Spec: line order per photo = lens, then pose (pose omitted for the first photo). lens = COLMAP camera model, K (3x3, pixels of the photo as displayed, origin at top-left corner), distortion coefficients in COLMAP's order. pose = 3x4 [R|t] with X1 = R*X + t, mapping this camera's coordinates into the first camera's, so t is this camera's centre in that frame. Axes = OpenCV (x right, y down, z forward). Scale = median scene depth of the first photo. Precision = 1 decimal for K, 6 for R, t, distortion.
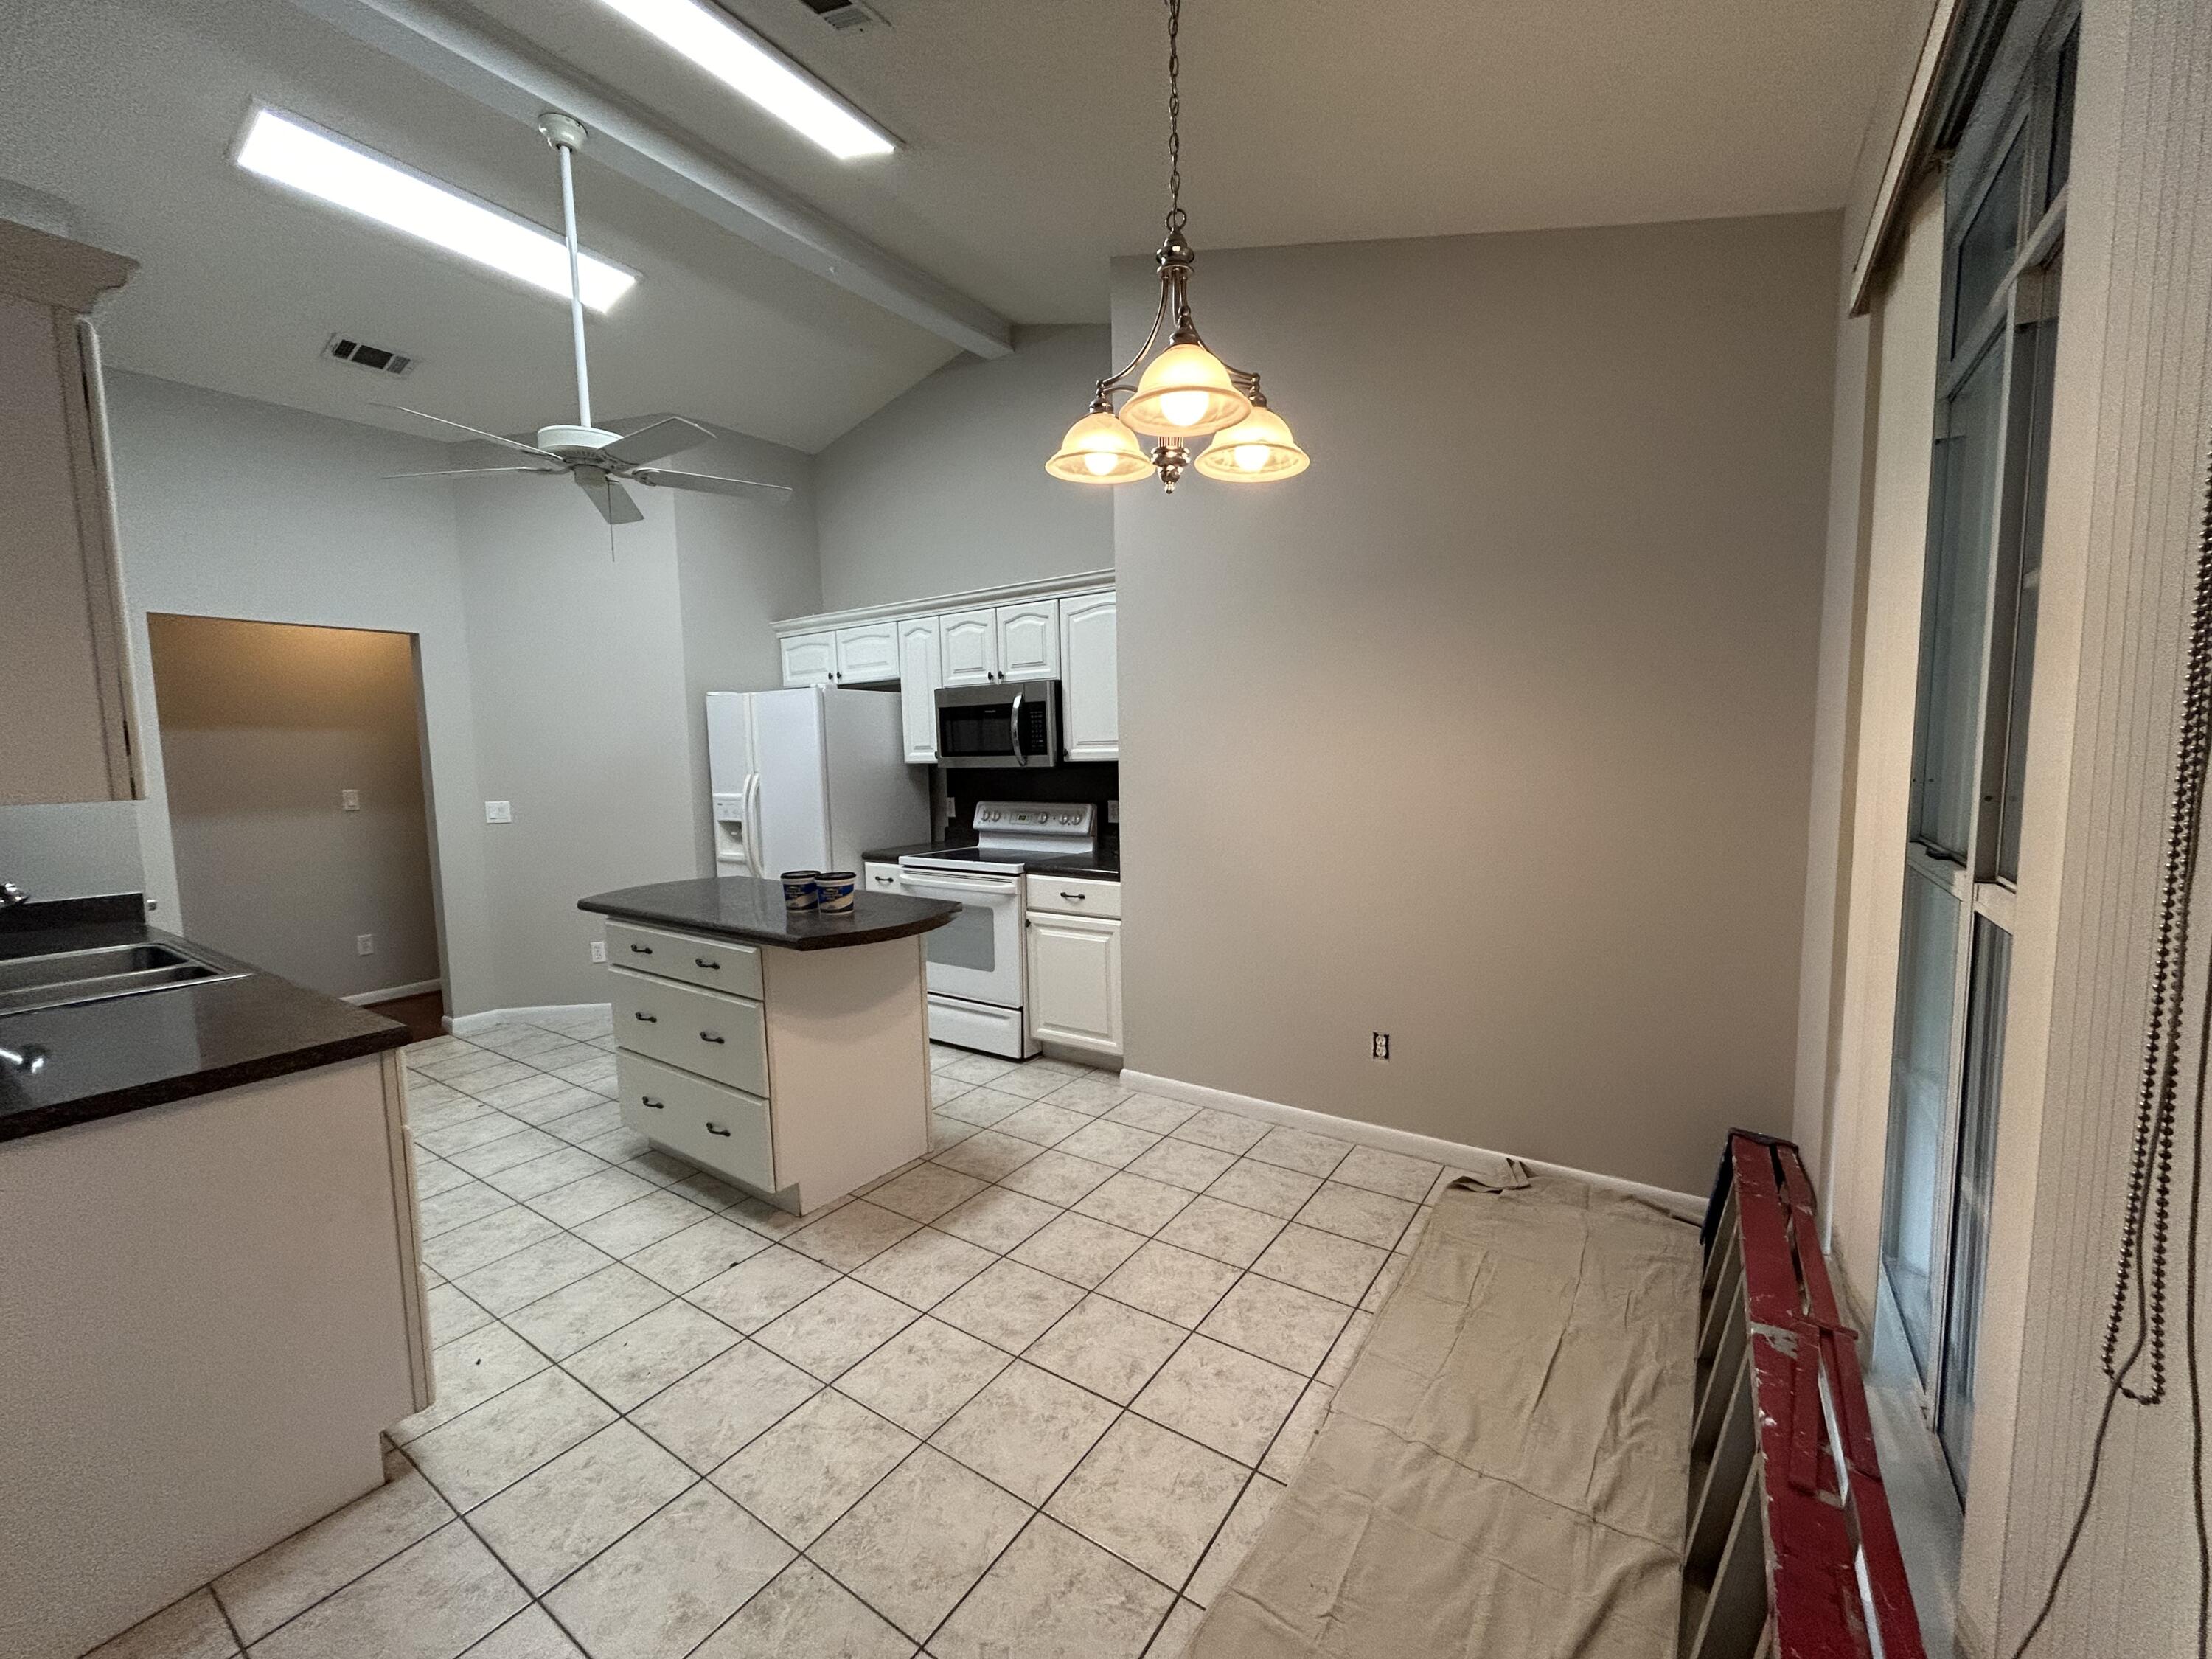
lens RADIAL K [[889.7, 0, 1105.6], [0, 889.7, 836.2], [0, 0, 1]] dist [0.000761, 0.000700]
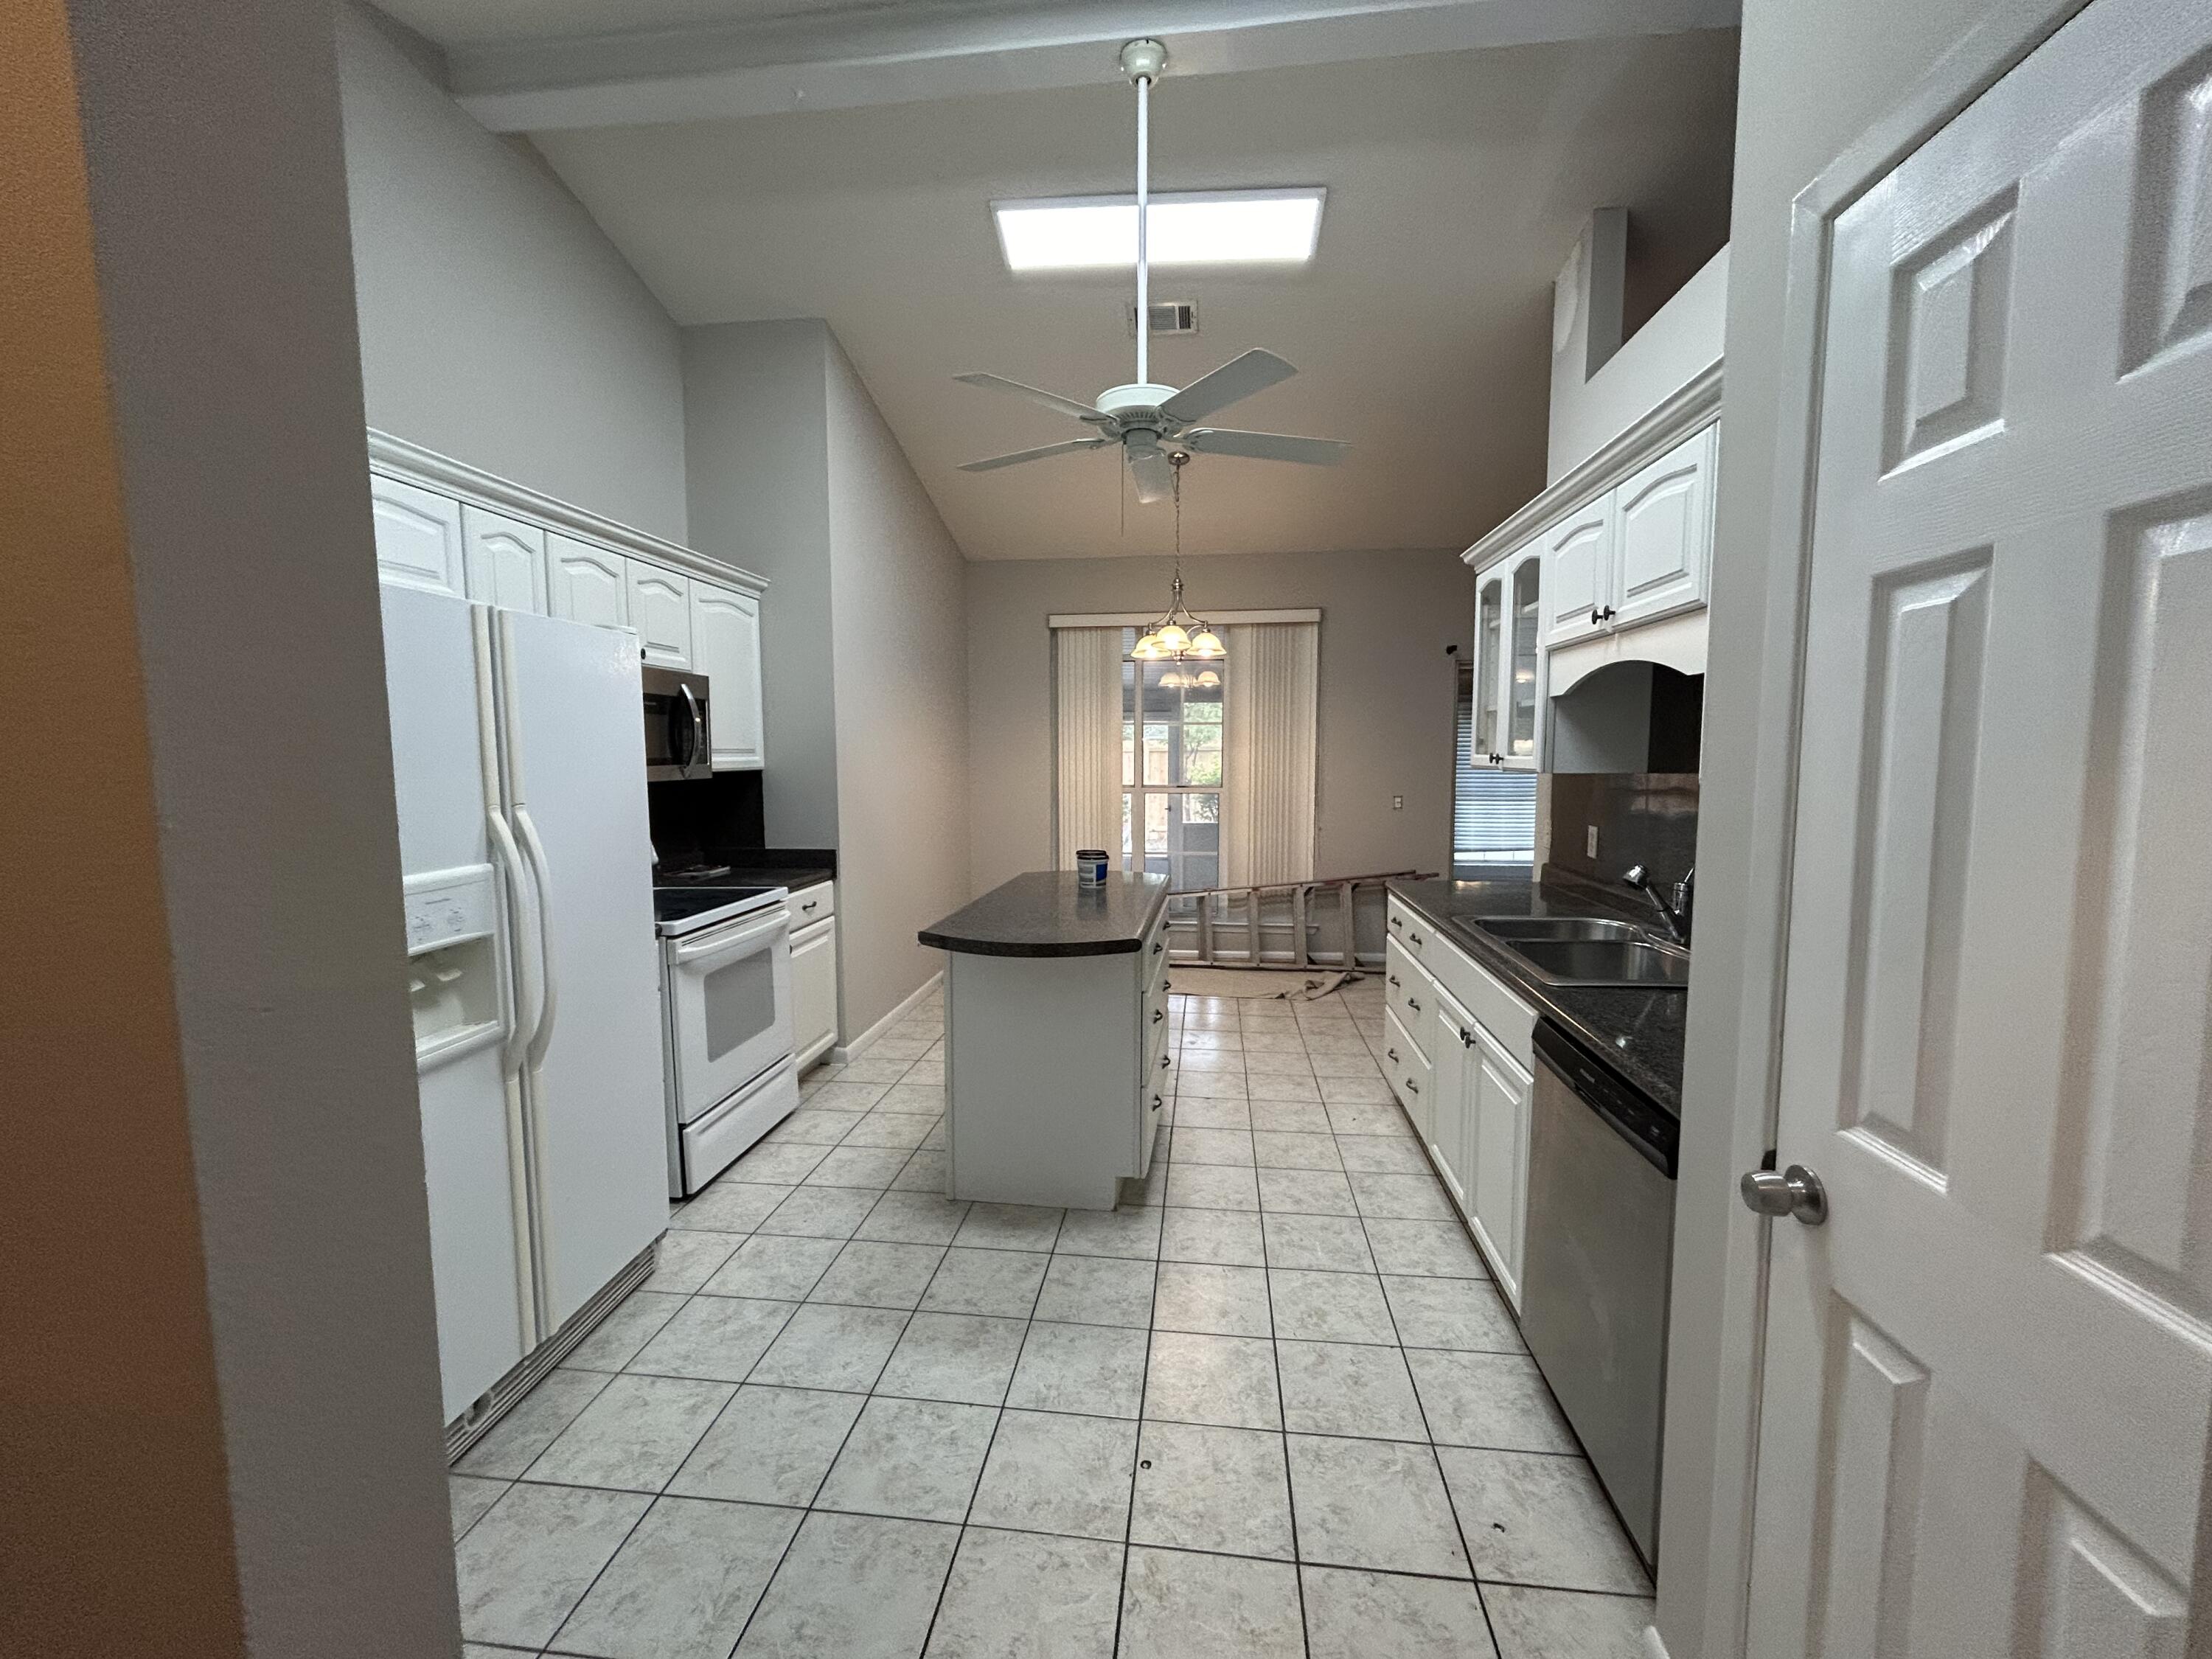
lens RADIAL K [[889.7, 0, 1107.9], [0, 889.7, 826.7], [0, 0, 1]] dist [0.000761, 0.000700]
pose [[-0.461148, -0.057180, 0.885479, -1.101787], [0.098880, 0.988395, 0.115322, -0.103977], [-0.881796, 0.140736, -0.450143, 1.185377]]
